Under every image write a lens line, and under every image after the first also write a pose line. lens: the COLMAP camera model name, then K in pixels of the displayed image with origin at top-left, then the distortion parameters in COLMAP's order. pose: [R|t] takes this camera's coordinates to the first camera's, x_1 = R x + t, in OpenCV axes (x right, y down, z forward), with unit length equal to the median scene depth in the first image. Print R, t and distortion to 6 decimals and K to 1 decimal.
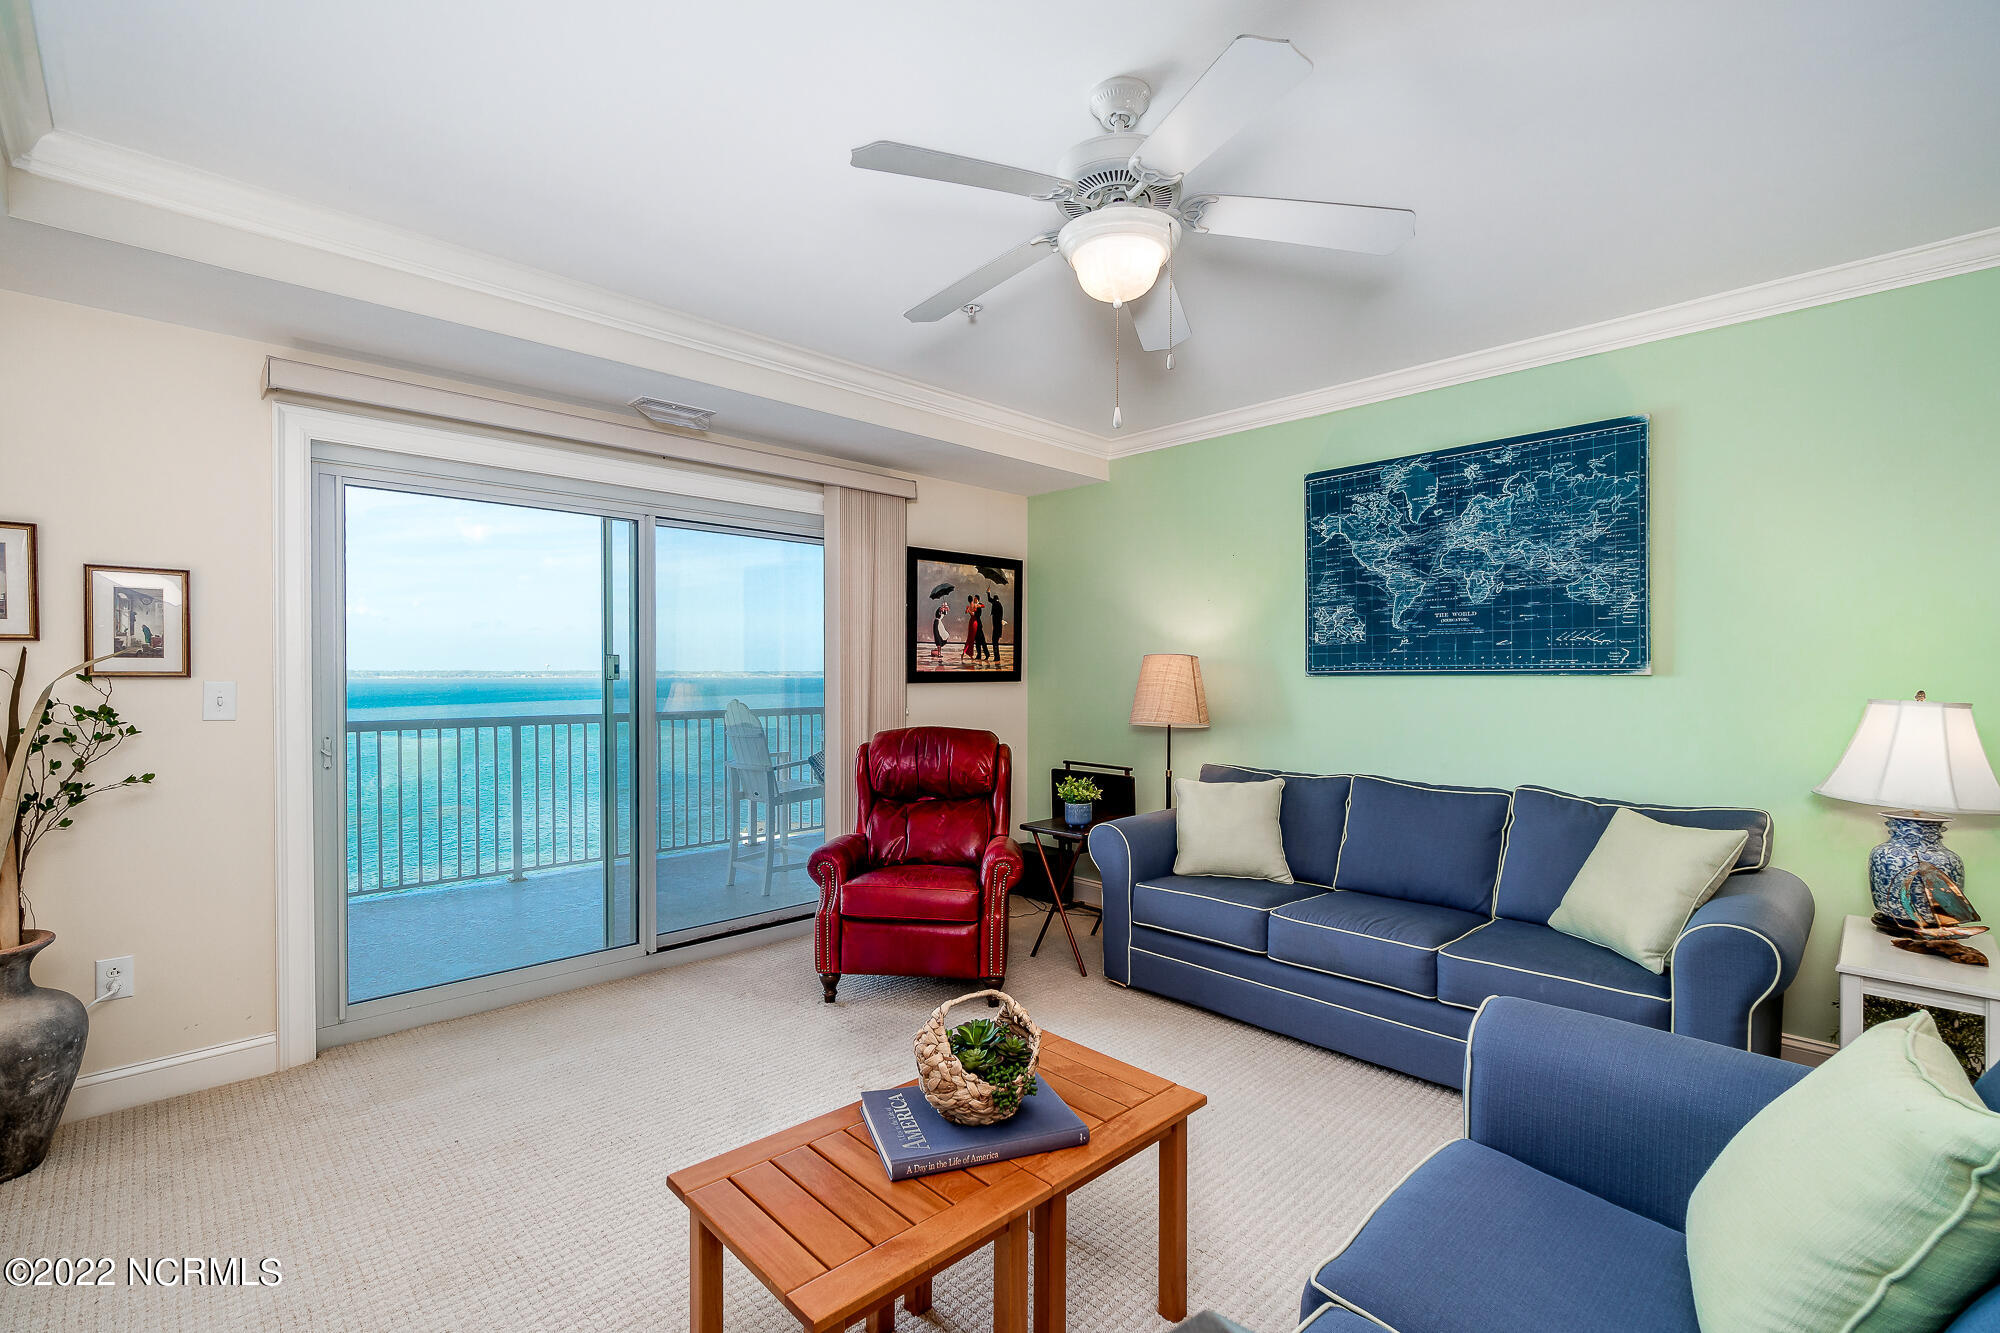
lens RADIAL K [[872.7, 0, 992.5], [0, 872.7, 683.1], [0, 0, 1]] dist [-0.001168, 0.000324]
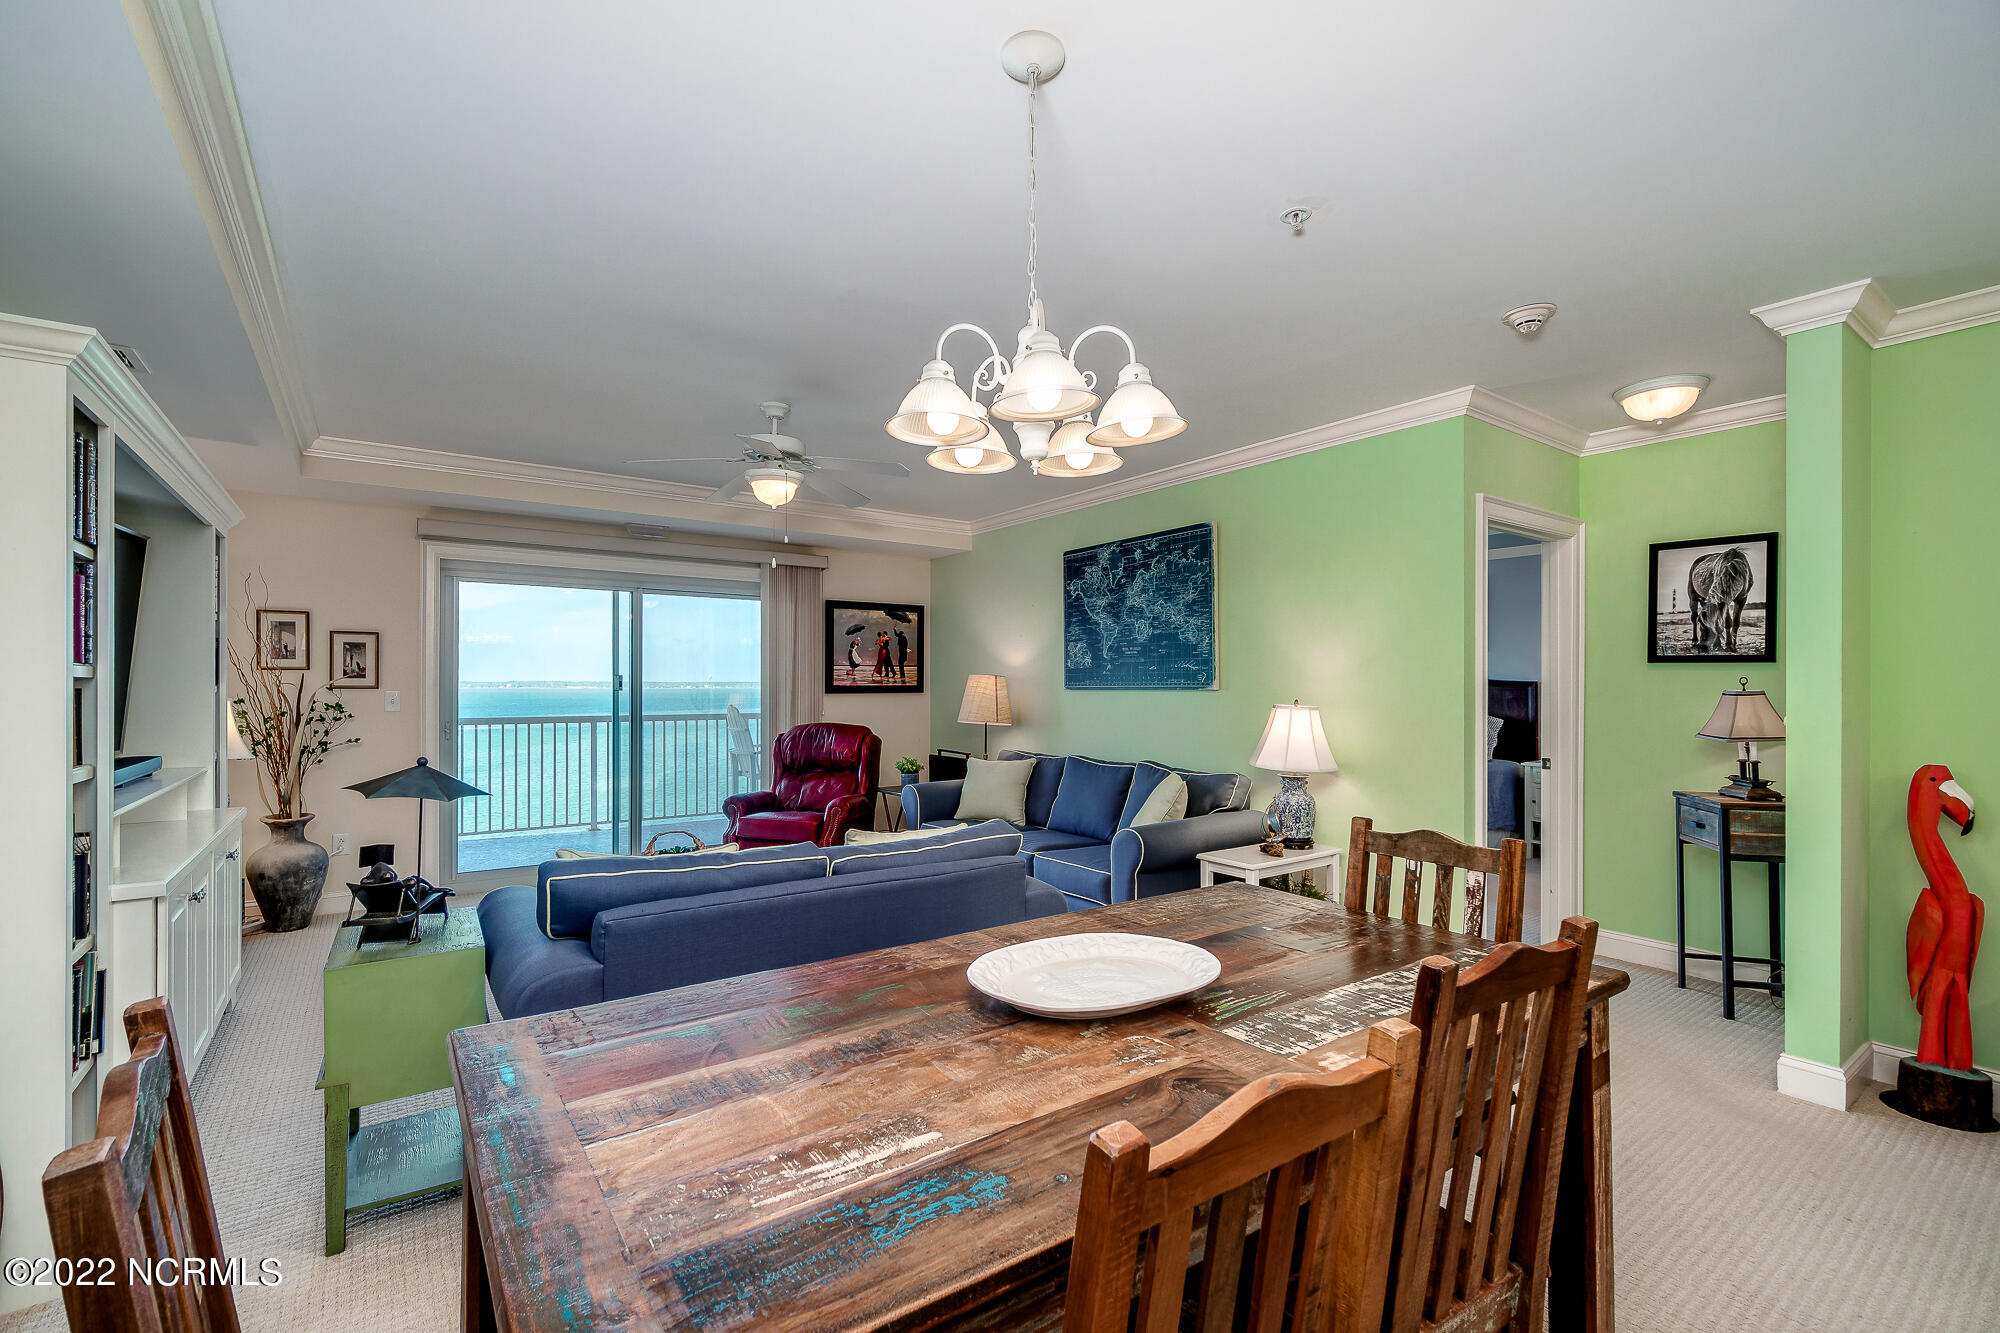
lens RADIAL K [[859.5, 0, 997.7], [0, 859.5, 682.7], [0, 0, 1]] dist [-0.000535, -0.000093]
pose [[0.989721, 0.001503, -0.143003, 0.498874], [-0.003587, 0.999891, -0.014321, 0.001789], [0.142966, 0.014687, 0.989619, -0.481739]]
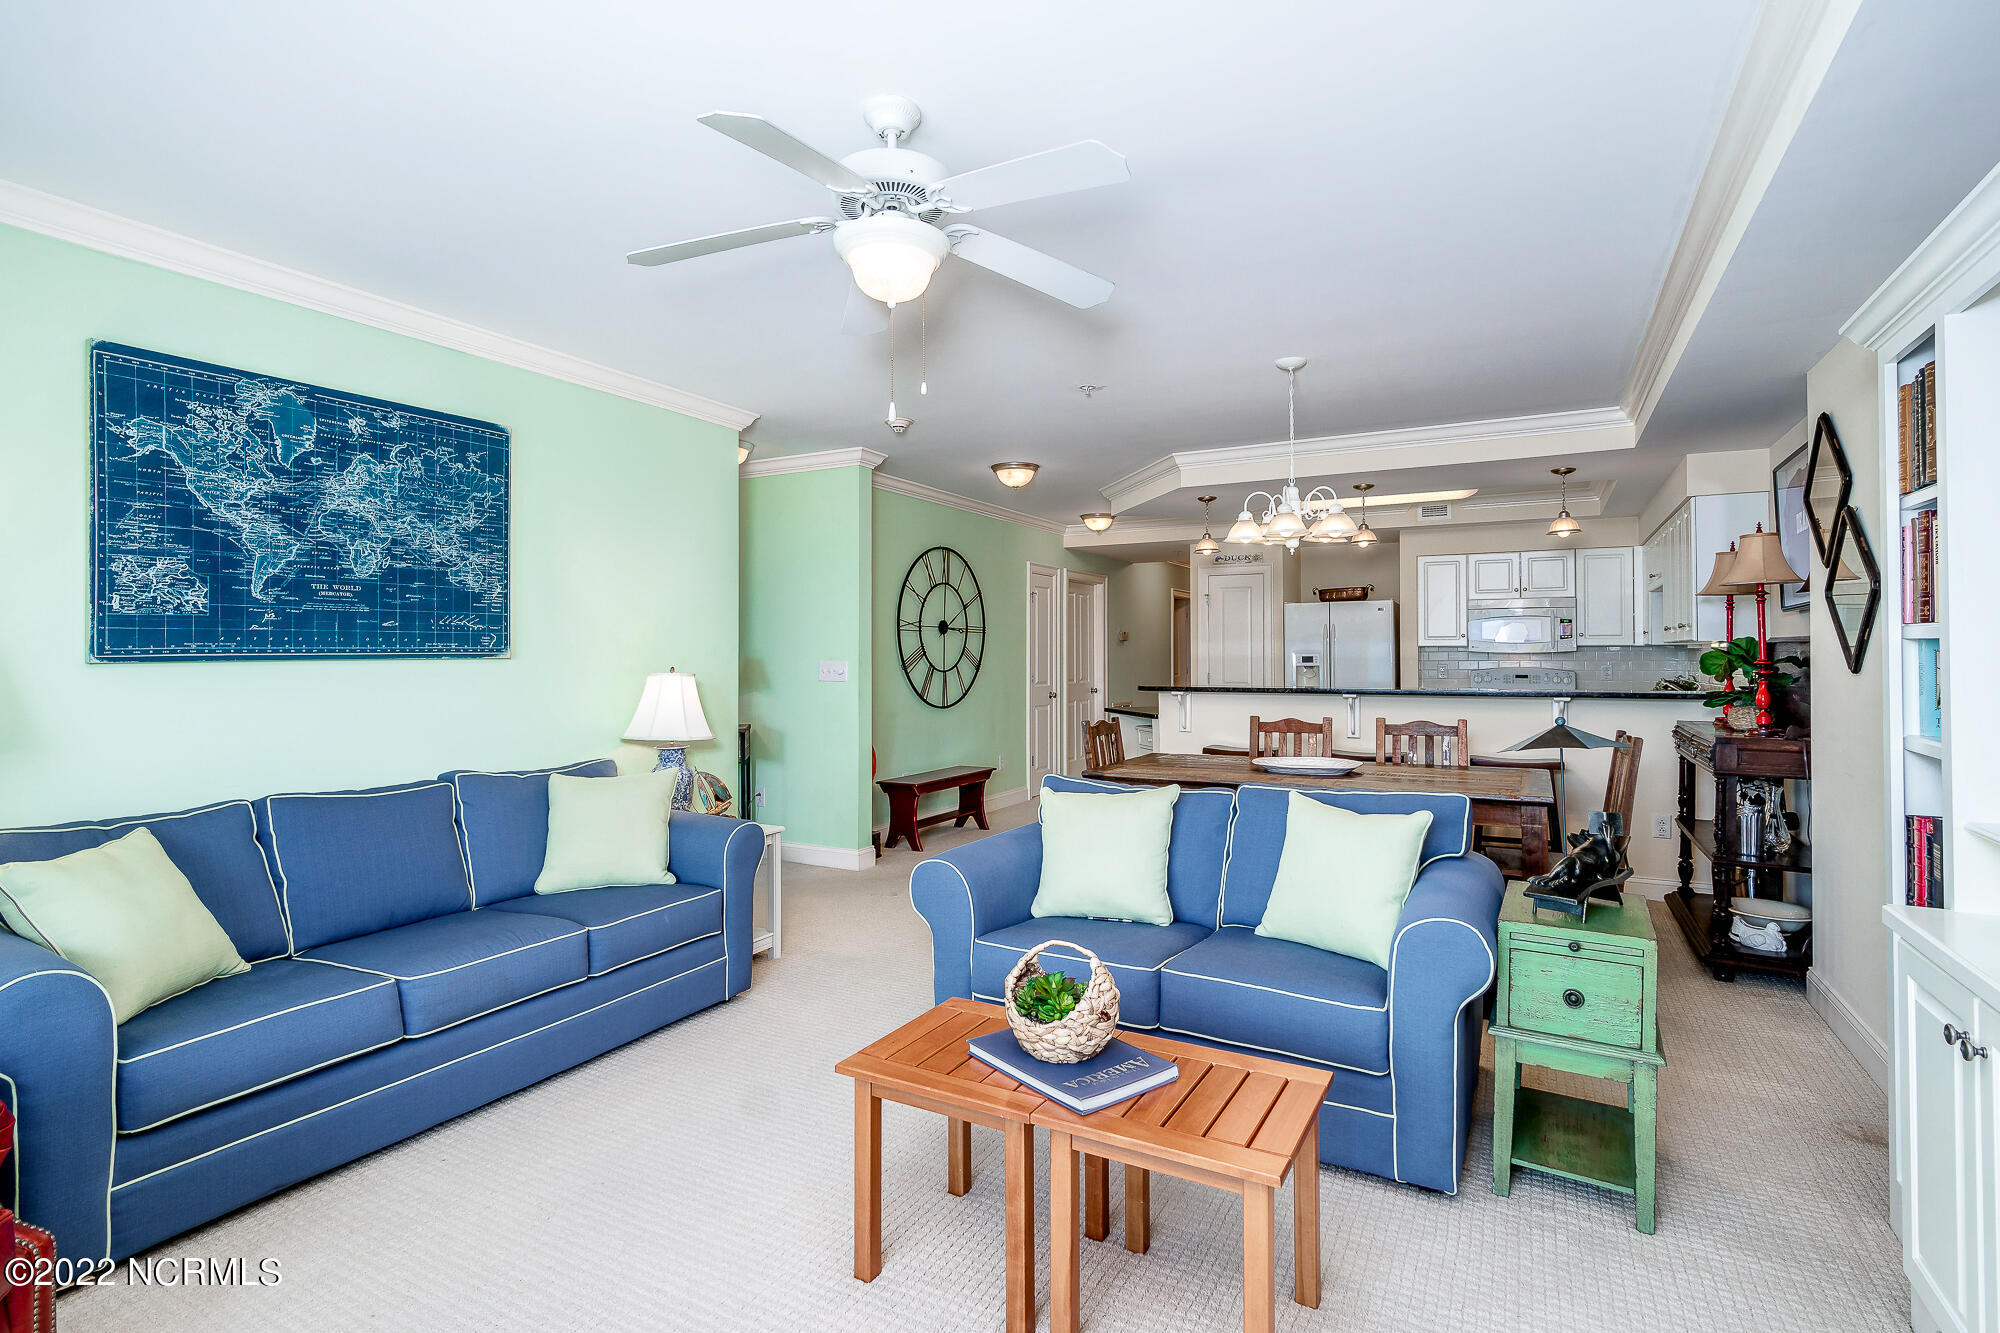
lens RADIAL K [[967.8, 0, 1000.0], [0, 967.8, 638.1], [0, 0, 1]] dist [-0.000542, 0.000066]
pose [[-0.290042, 0.016592, 0.956870, -0.531807], [0.014427, 0.999812, -0.012964, -0.008156], [-0.956905, 0.010045, -0.290227, 0.638831]]
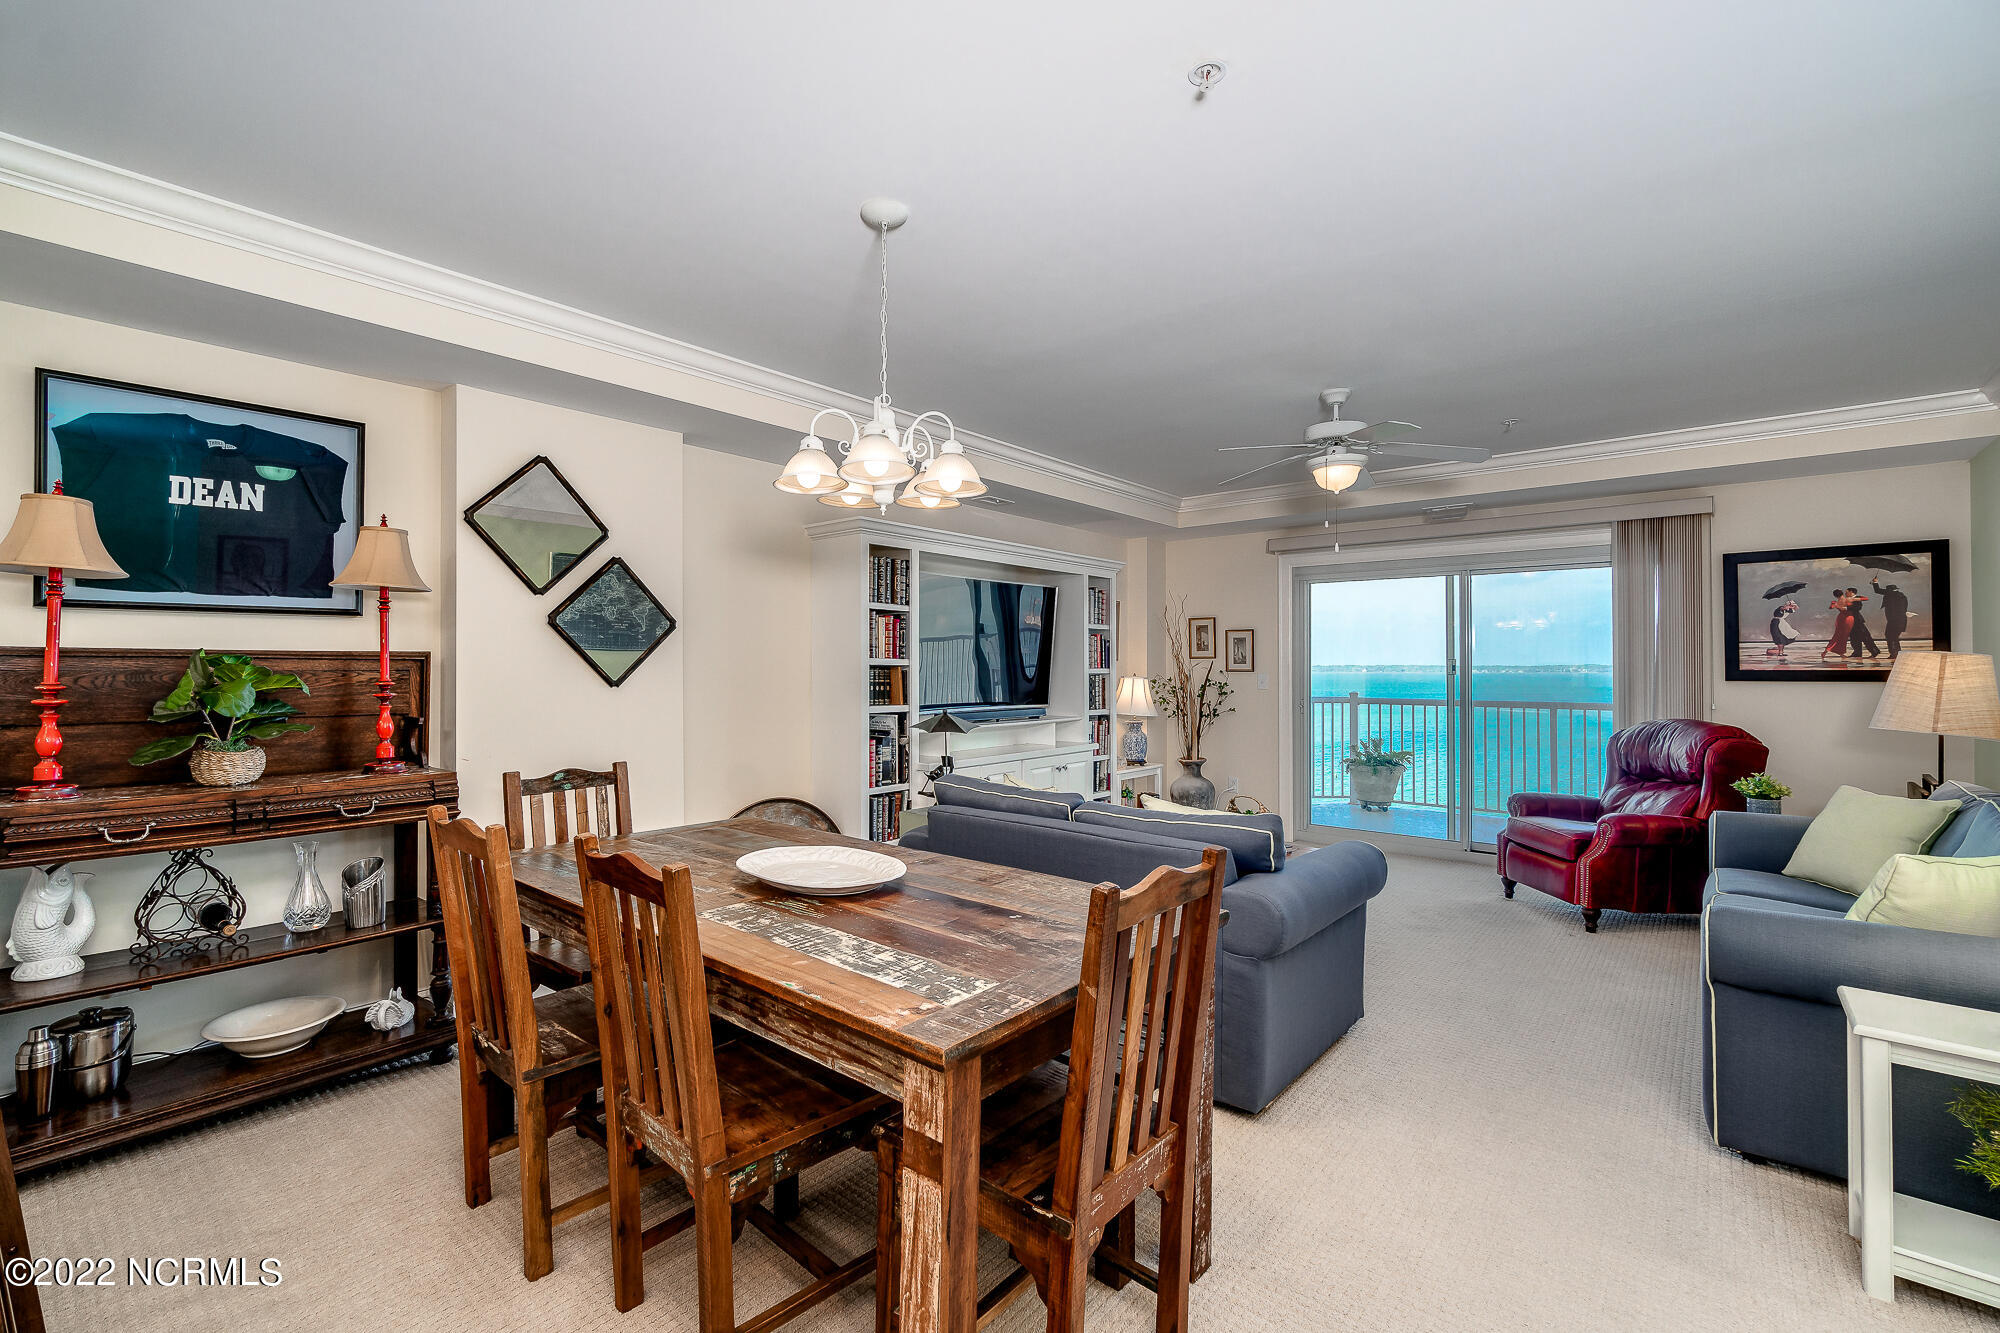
lens RADIAL K [[869.9, 0, 1005.8], [0, 869.9, 655.3], [0, 0, 1]] dist [-0.001570, 0.000961]
pose [[0.119581, -0.013610, -0.992731, 1.098668], [-0.013082, 0.999798, -0.015282, -0.004226], [0.992738, 0.014815, 0.119378, -0.010565]]
